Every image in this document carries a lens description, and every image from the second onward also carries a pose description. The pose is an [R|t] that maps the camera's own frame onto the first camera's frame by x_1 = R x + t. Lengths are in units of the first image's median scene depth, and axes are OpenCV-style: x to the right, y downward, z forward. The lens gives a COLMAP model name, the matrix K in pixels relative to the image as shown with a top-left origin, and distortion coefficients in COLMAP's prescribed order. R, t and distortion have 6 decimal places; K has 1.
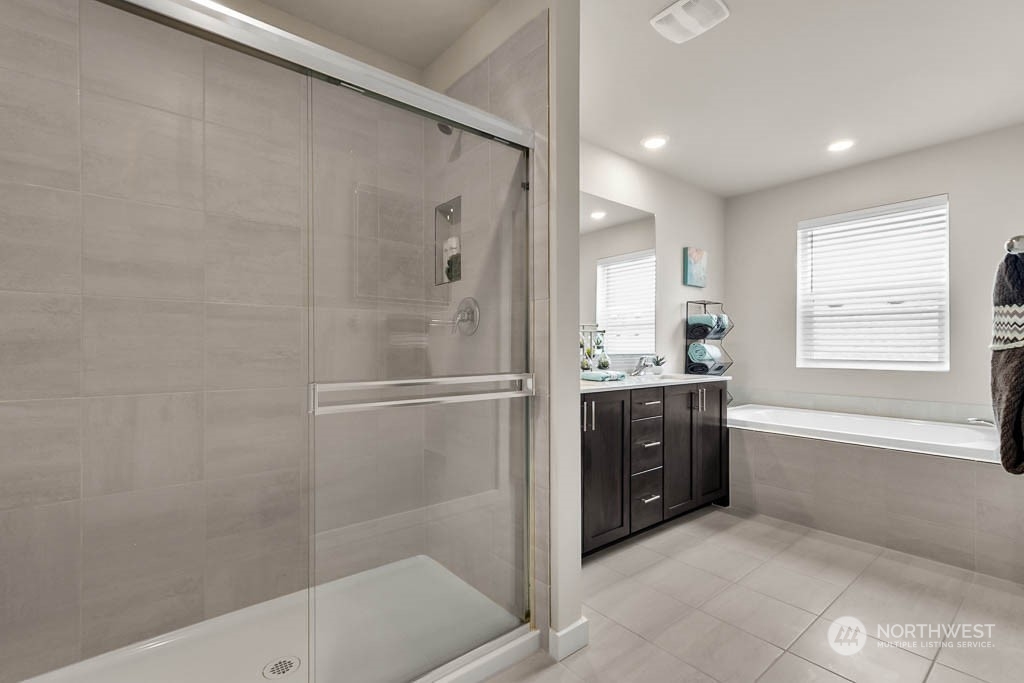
lens RADIAL K [[437.9, 0, 506.7], [0, 437.9, 352.8], [0, 0, 1]] dist [0.002024, 0.000034]
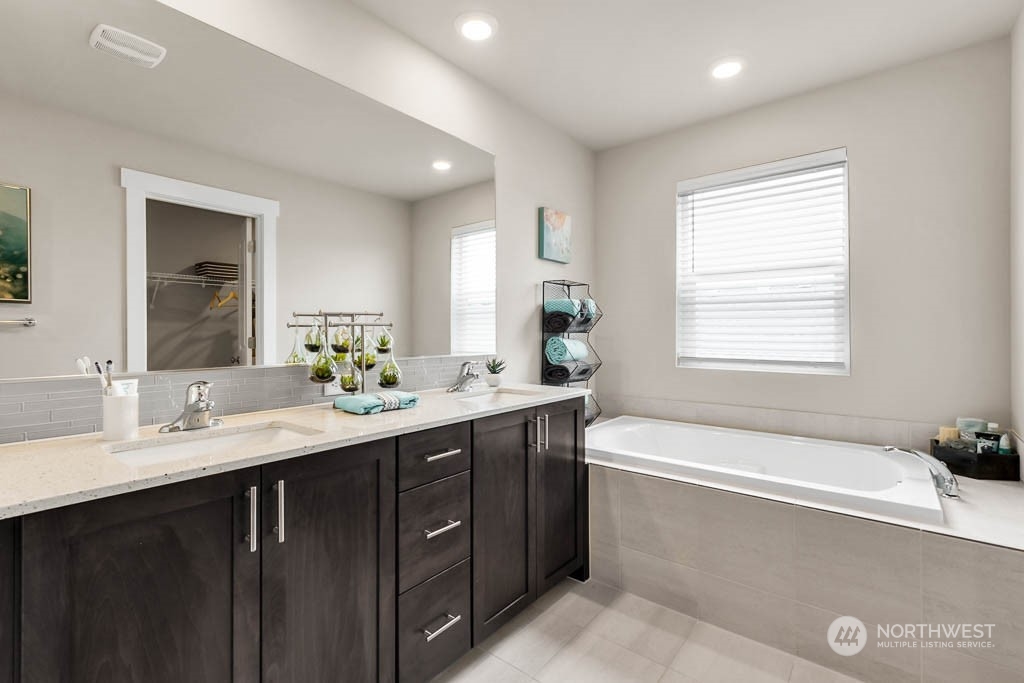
lens RADIAL K [[452.9, 0, 512.0], [0, 452.9, 341.5], [0, 0, 1]] dist [0.000548, 0.000097]
pose [[0.973672, -0.008872, 0.227780, 0.195962], [0.007651, 0.999951, 0.006243, -0.022321], [-0.227824, -0.004336, 0.973693, 0.286155]]
